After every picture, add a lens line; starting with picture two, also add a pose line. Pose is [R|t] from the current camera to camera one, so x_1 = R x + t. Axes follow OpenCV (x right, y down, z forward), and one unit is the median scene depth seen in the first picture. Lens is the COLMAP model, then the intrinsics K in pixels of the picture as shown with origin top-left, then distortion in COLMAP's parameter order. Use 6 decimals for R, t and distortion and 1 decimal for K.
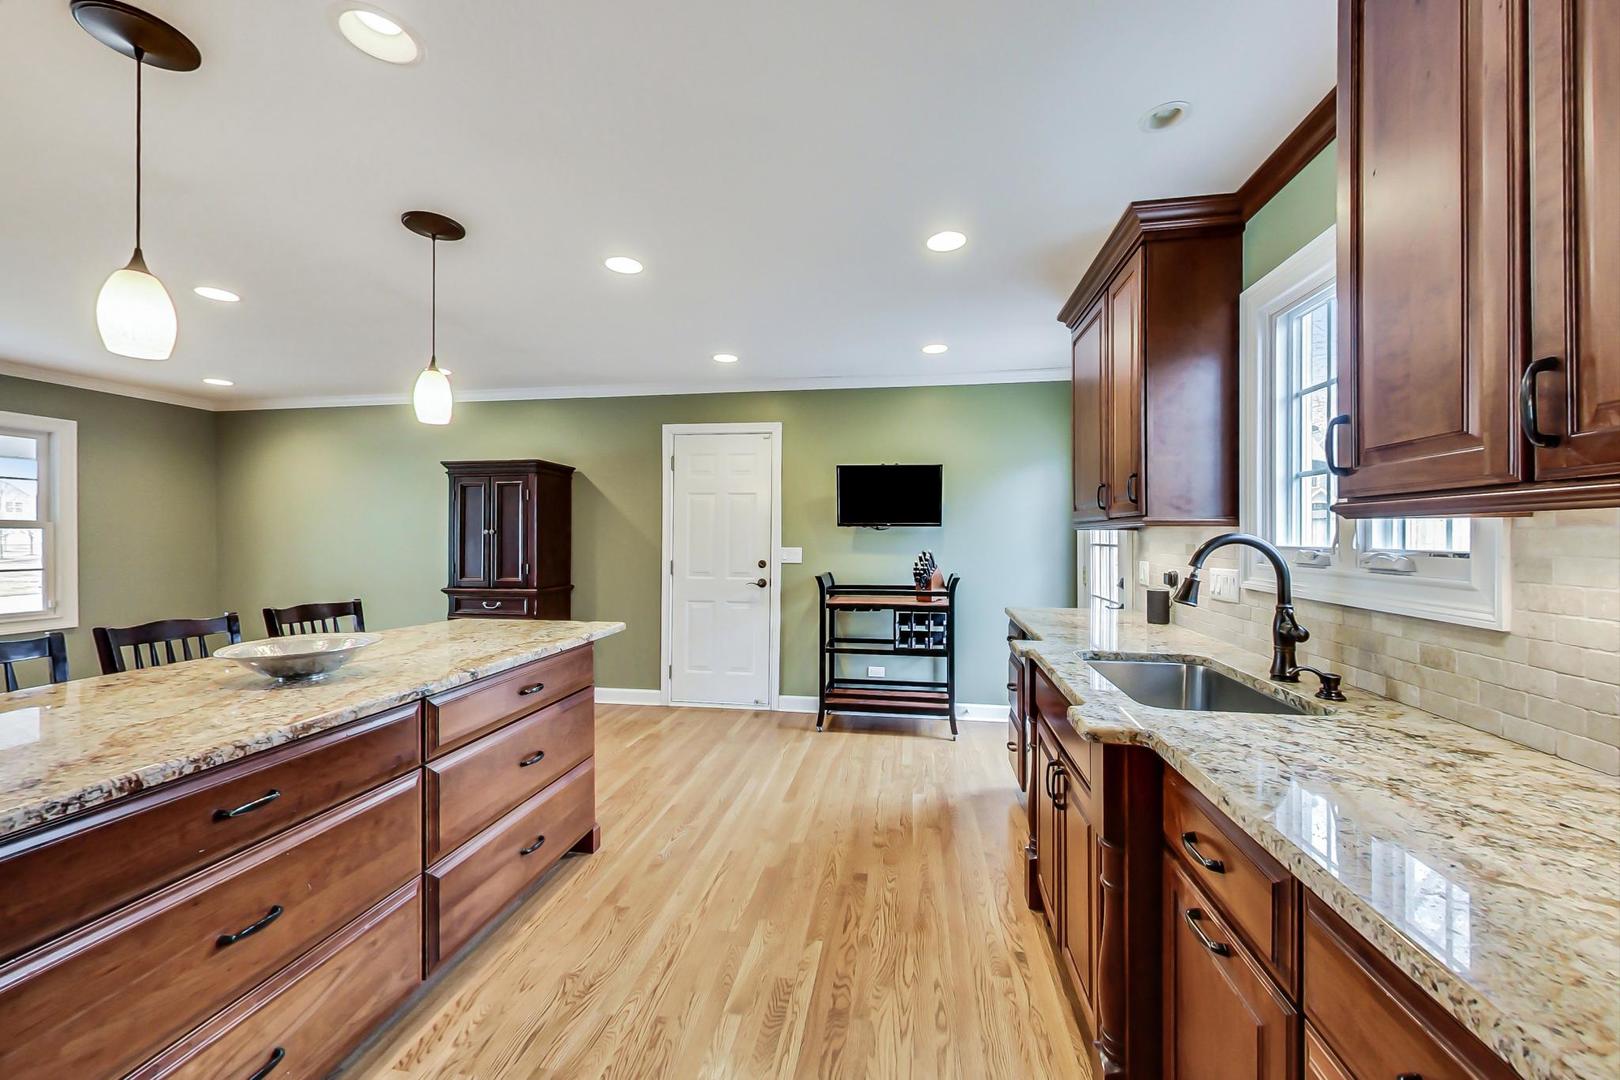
lens RADIAL K [[604.6, 0, 810.0], [0, 604.6, 540.0], [0, 0, 1]] dist [0.000089, -0.000016]
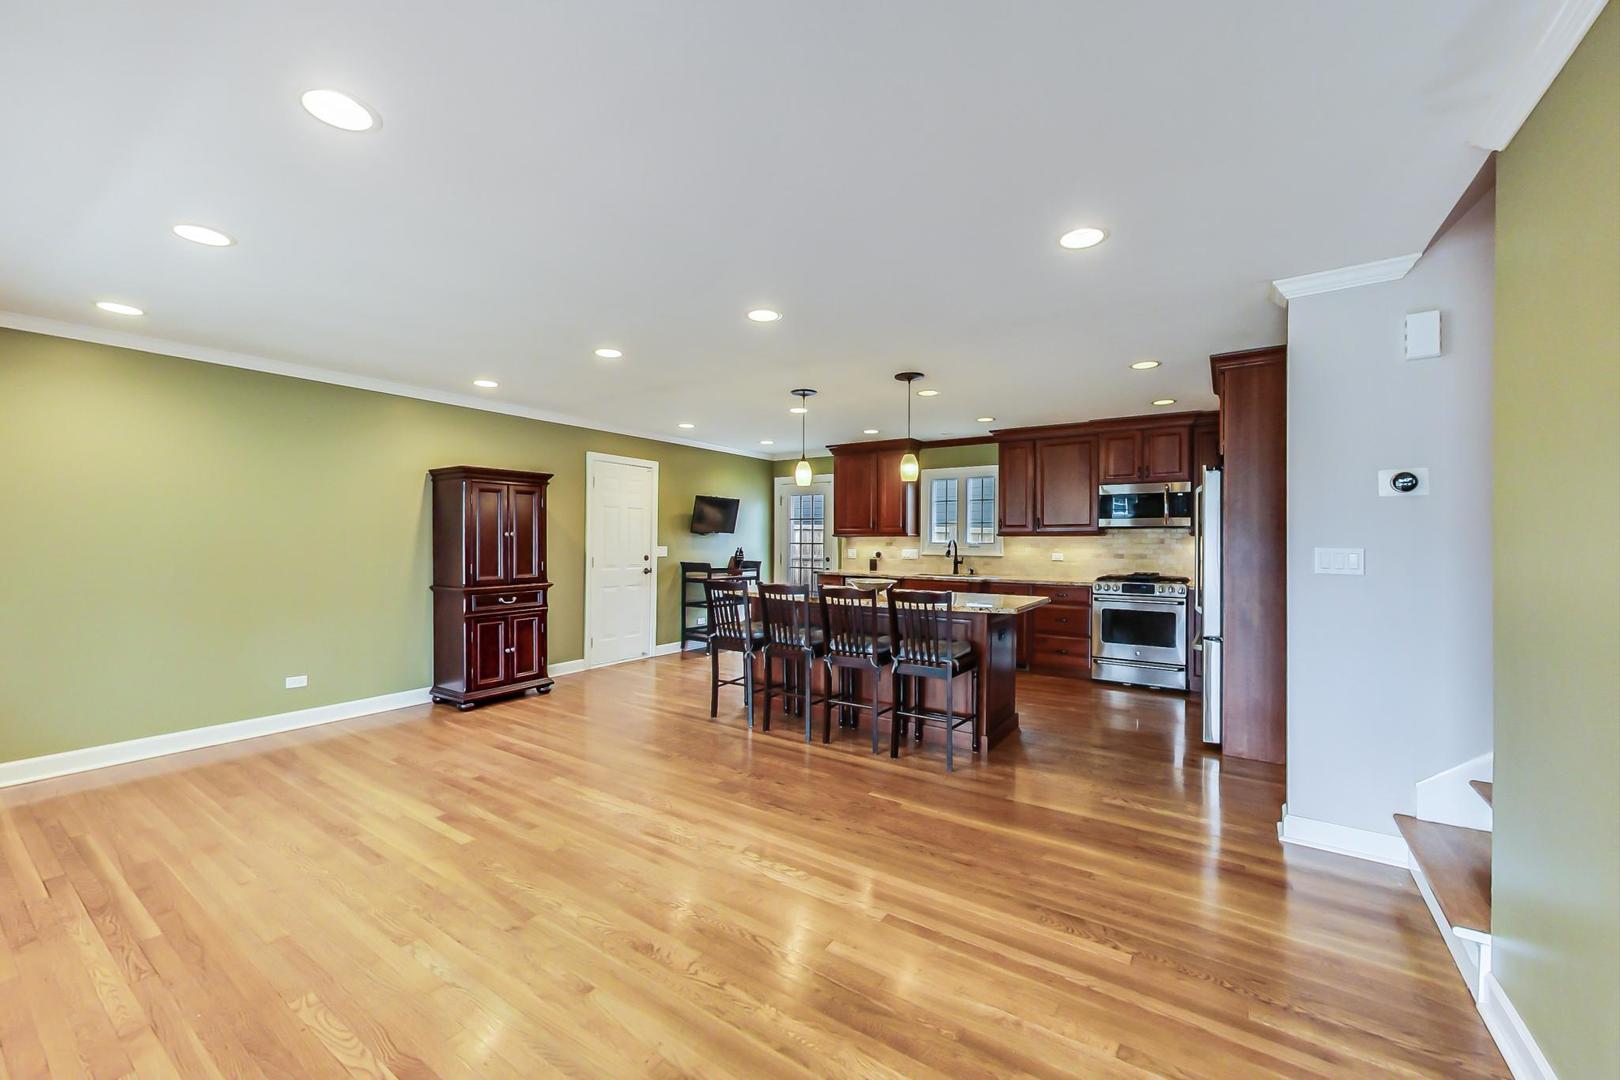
lens RADIAL K [[624.1, 0, 810.0], [0, 624.1, 540.0], [0, 0, 1]] dist [0.000185, -0.000202]
pose [[0.410189, 0.001985, 0.911998, -1.315165], [-0.003940, 0.999992, -0.000405, -0.004624], [-0.911992, -0.003427, 0.410194, 0.023568]]
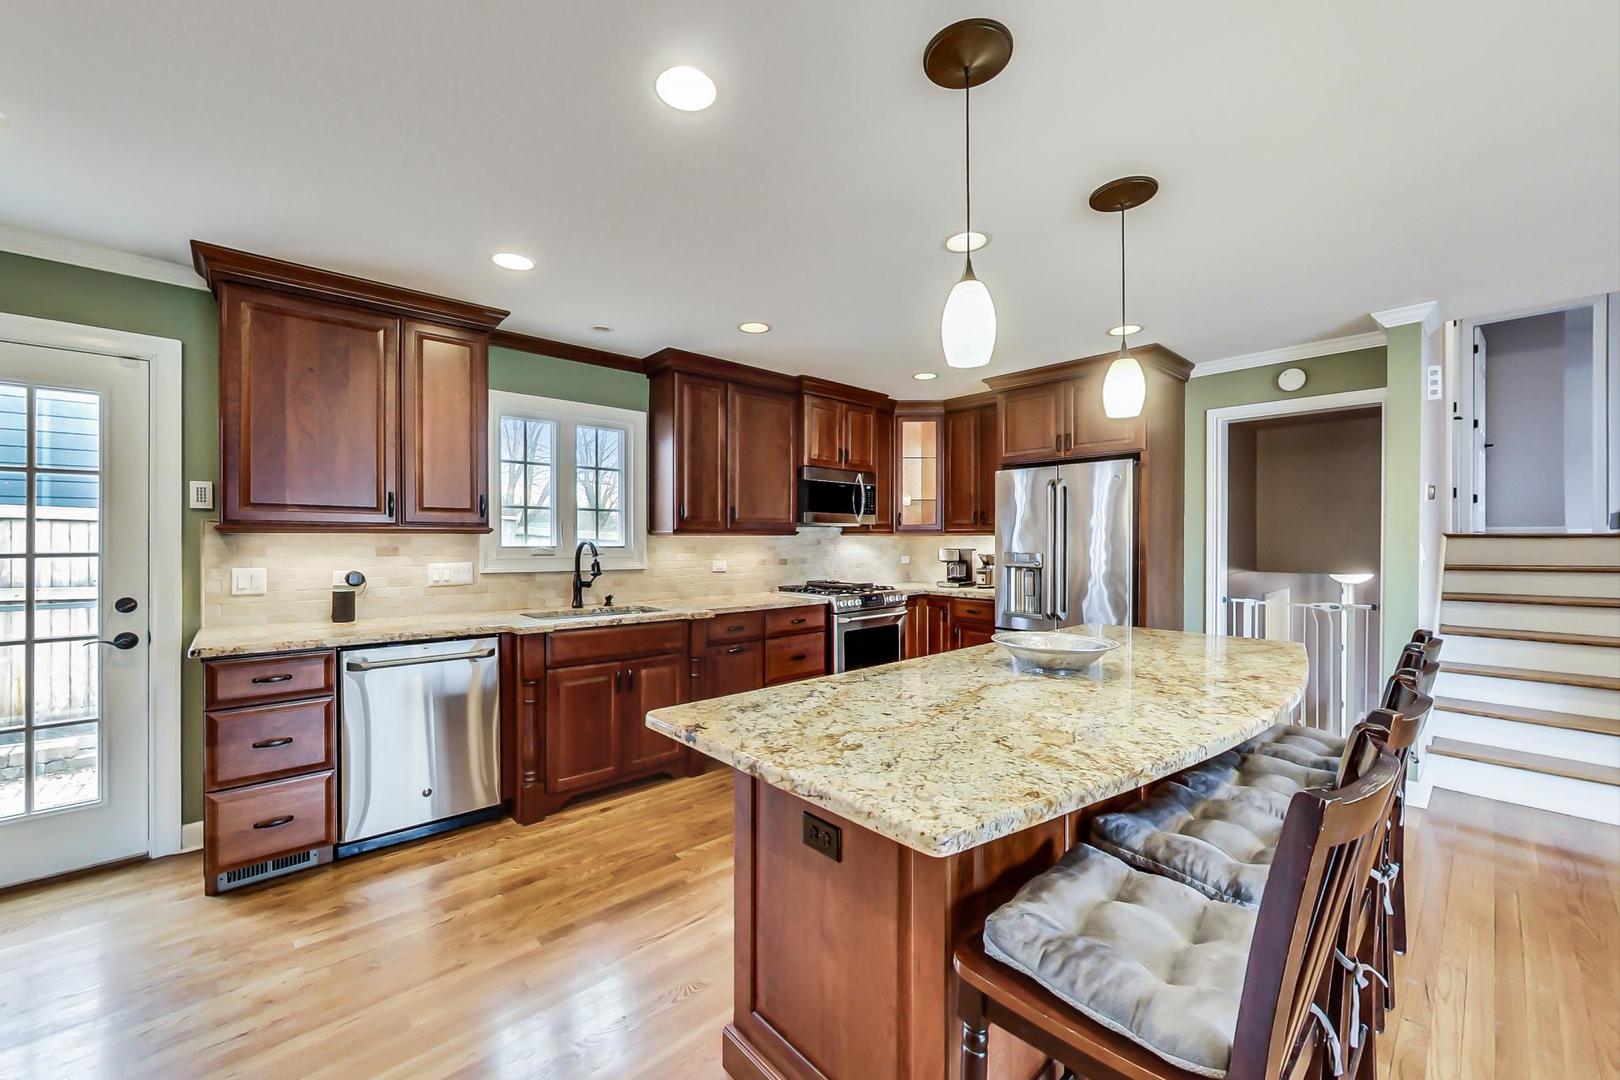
lens RADIAL K [[624.1, 0, 810.0], [0, 624.1, 540.0], [0, 0, 1]] dist [0.000185, -0.000202]
pose [[-0.793996, -0.006121, 0.607893, -0.461557], [-0.005659, 0.999980, 0.002677, -0.012295], [-0.607897, -0.001314, -0.794015, 0.784957]]
